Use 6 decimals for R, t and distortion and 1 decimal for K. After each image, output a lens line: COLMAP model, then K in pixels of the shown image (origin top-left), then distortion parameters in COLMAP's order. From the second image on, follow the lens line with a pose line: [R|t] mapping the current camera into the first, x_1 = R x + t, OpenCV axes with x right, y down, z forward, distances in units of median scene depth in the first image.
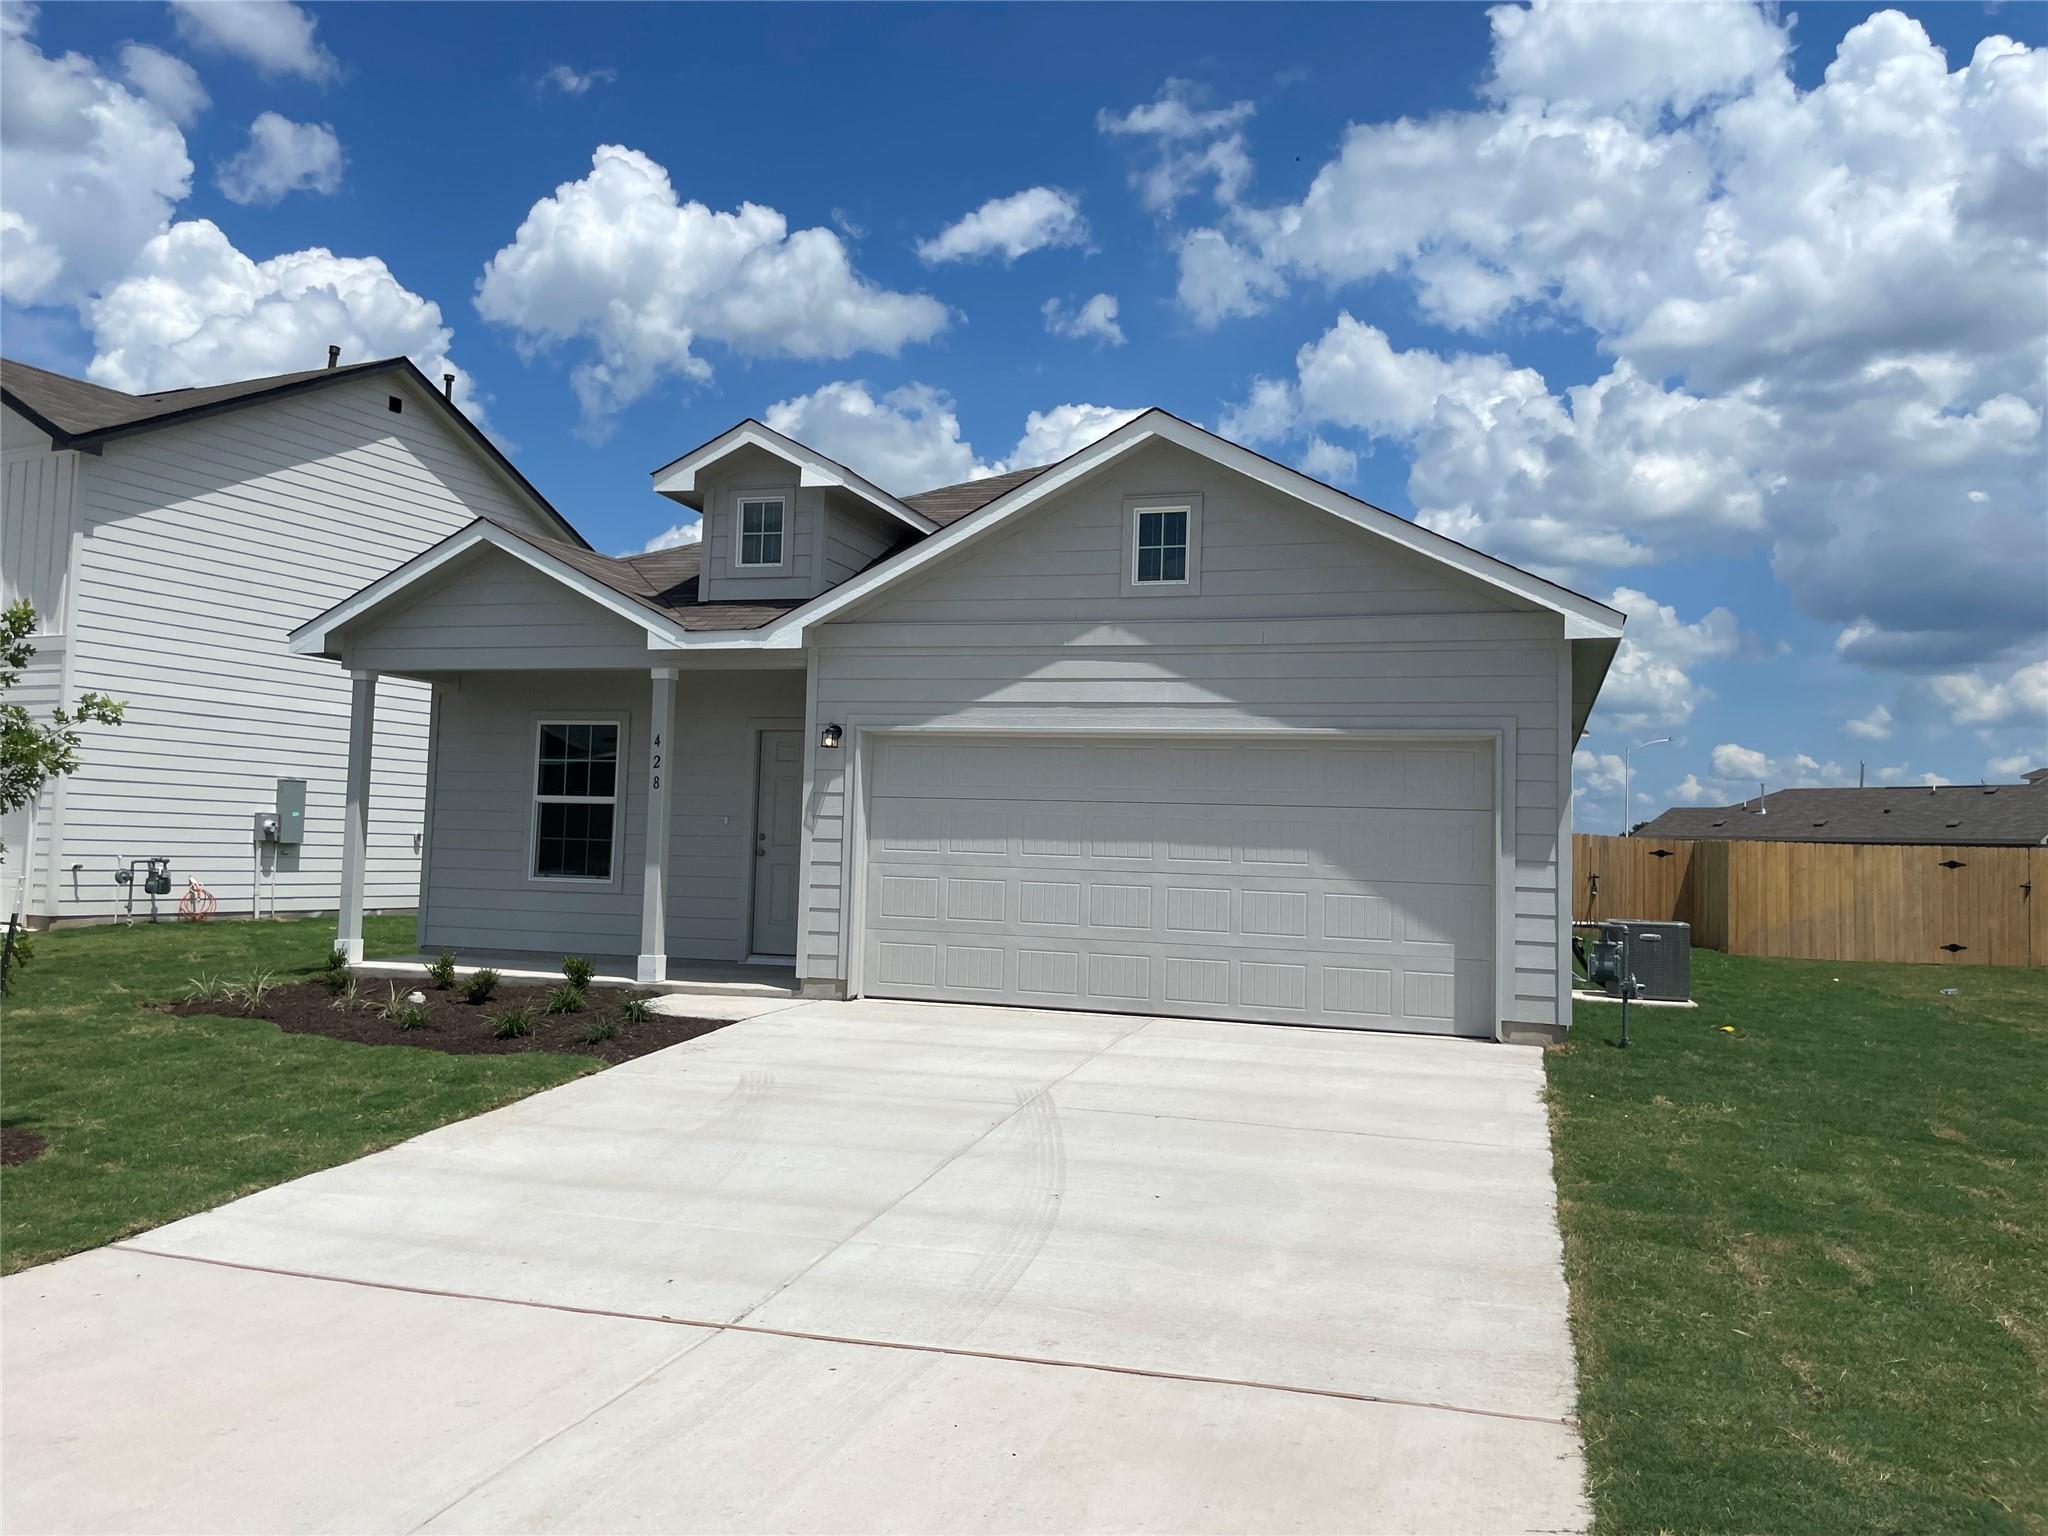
lens RADIAL K [[1588.5, 0, 1024.2], [0, 1588.5, 772.3], [0, 0, 1]] dist [-0.023261, -0.002629]
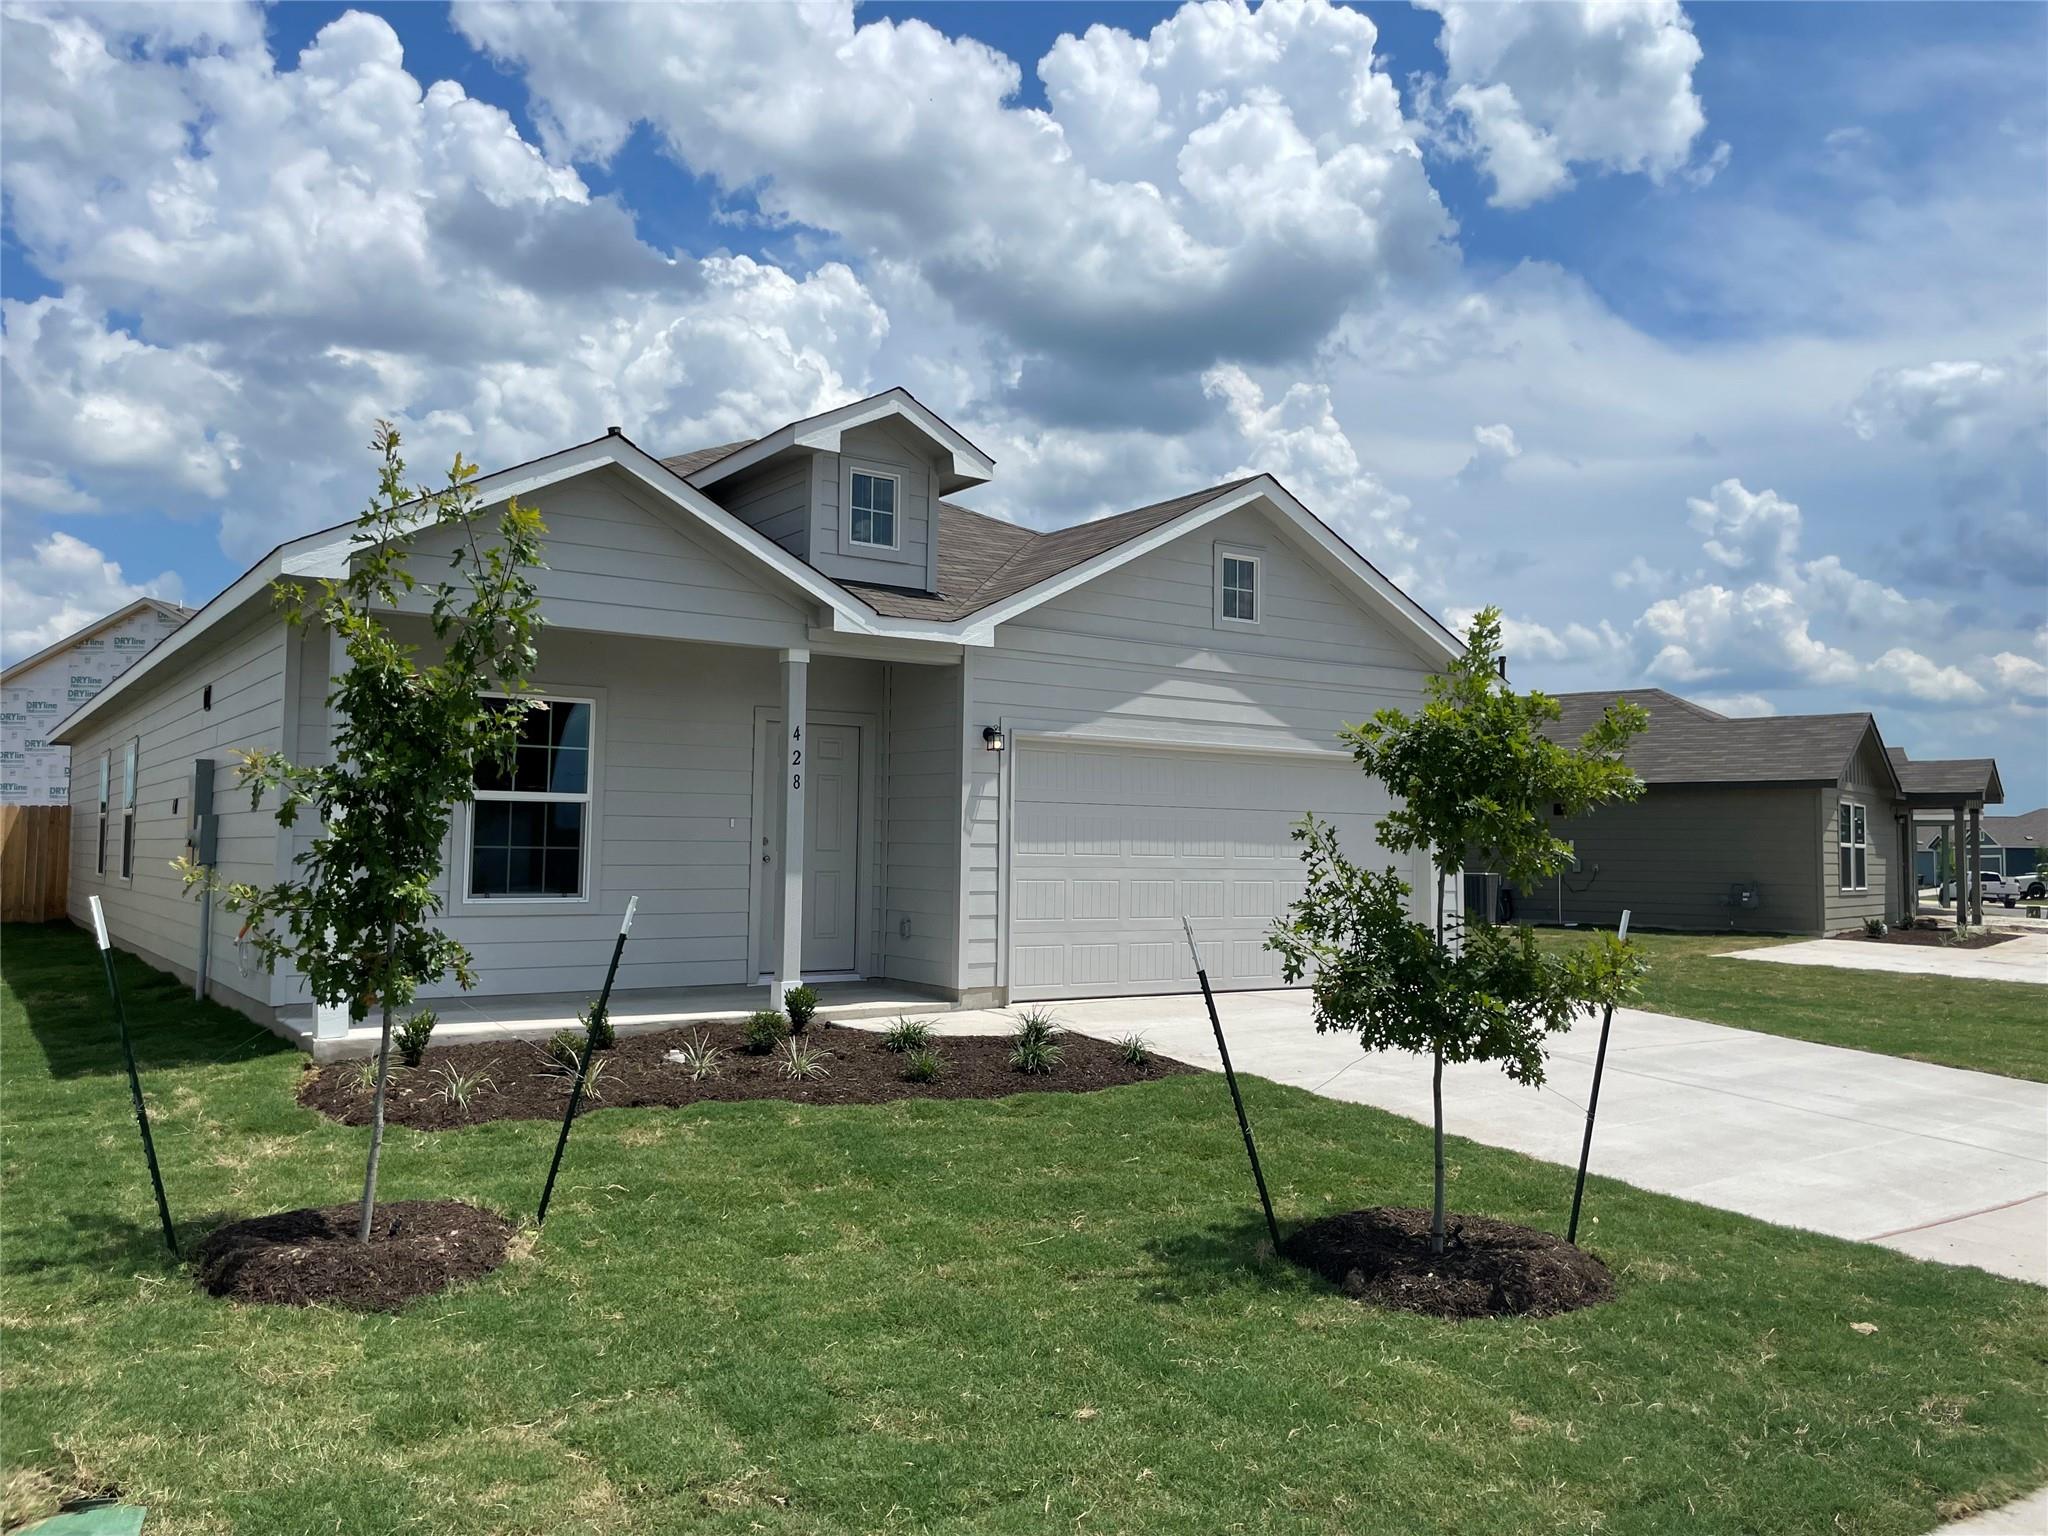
lens RADIAL K [[1588.5, 0, 1020.8], [0, 1588.5, 760.4], [0, 0, 1]] dist [-0.023261, -0.002629]
pose [[0.610183, 0.023270, 0.791919, -0.885192], [-0.032588, 0.999460, -0.004259, -0.005747], [-0.791590, -0.023209, 0.610611, 0.390484]]
